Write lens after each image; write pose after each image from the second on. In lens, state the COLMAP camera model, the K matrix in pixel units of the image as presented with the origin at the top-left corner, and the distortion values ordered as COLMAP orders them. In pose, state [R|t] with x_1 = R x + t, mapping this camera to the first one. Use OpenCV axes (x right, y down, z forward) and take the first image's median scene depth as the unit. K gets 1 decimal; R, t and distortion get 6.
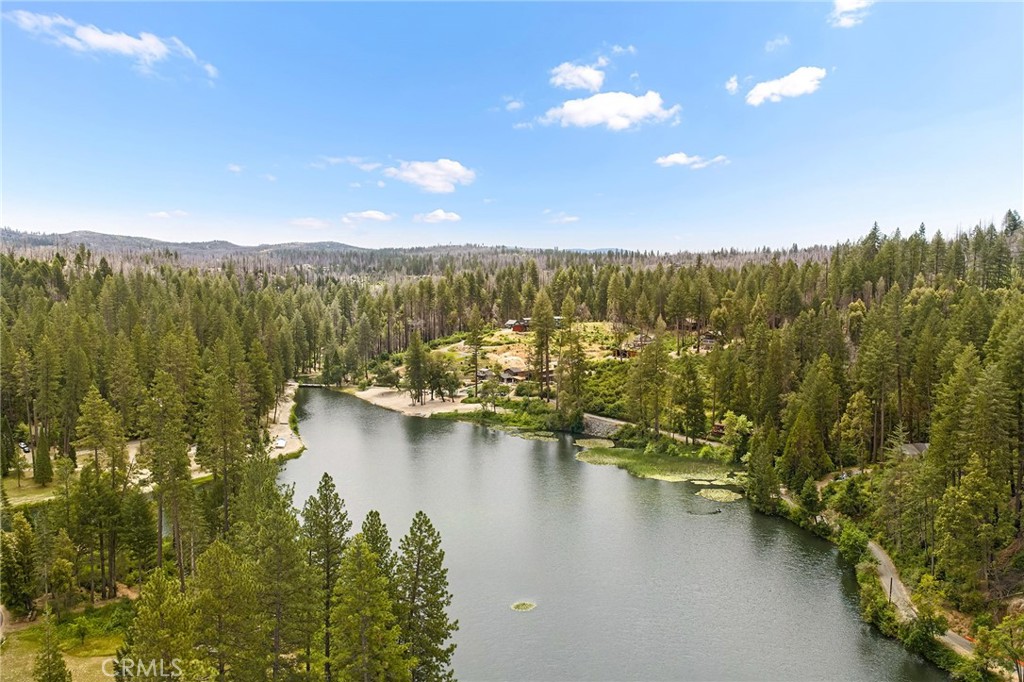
lens RADIAL K [[870.1, 0, 512.9], [0, 870.1, 337.7], [0, 0, 1]] dist [0.030164, -0.039953]
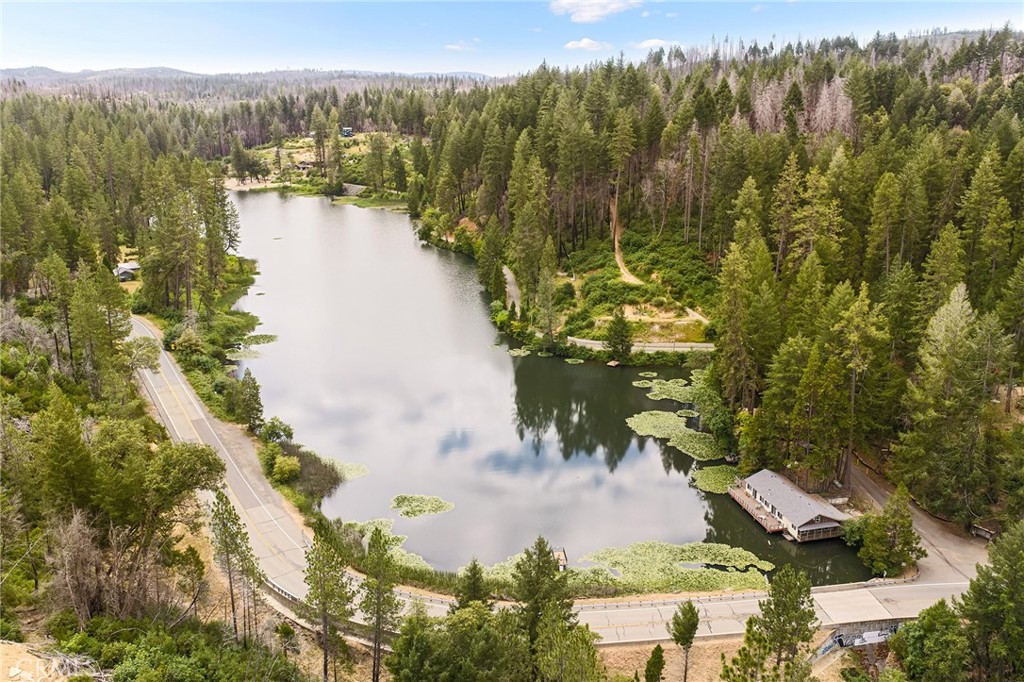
lens RADIAL K [[870.1, 0, 511.4], [0, 870.1, 346.4], [0, 0, 1]] dist [0.030164, -0.039953]
pose [[0.987218, -0.056406, 0.149062, 0.090829], [0.025187, 0.978740, 0.203552, 0.043055], [-0.157374, -0.197196, 0.967650, -0.487733]]
